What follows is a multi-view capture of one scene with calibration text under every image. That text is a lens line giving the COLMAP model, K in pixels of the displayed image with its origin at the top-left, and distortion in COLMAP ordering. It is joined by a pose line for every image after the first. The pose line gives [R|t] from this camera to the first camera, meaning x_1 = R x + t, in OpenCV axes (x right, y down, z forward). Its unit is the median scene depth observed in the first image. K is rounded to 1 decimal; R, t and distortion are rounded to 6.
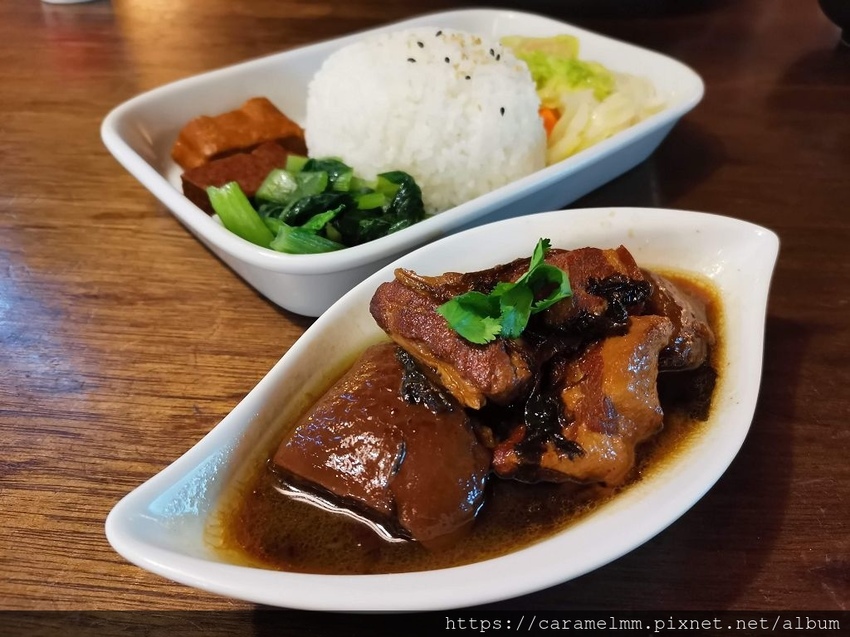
lens RADIAL K [[651.0, 0, 425.0], [0, 651.0, 318.5], [0, 0, 1]] dist [0.012535, 0.004066]
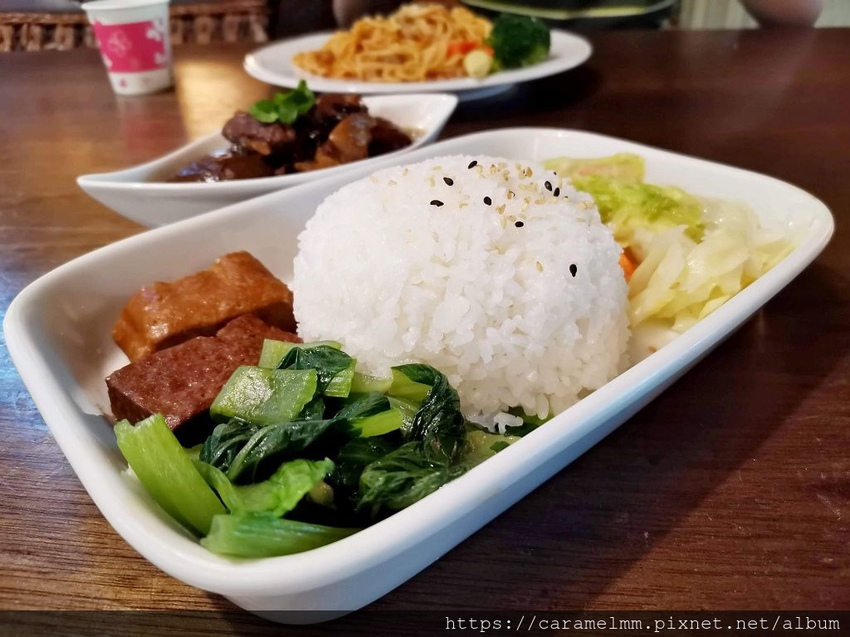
lens RADIAL K [[661.9, 0, 425.0], [0, 661.9, 318.5], [0, 0, 1]] dist [-0.003824, -0.007282]
pose [[0.998704, -0.036587, -0.035386, -0.017190], [0.030437, 0.986491, -0.160961, -0.215538], [0.040798, 0.159676, 0.986326, 0.427336]]
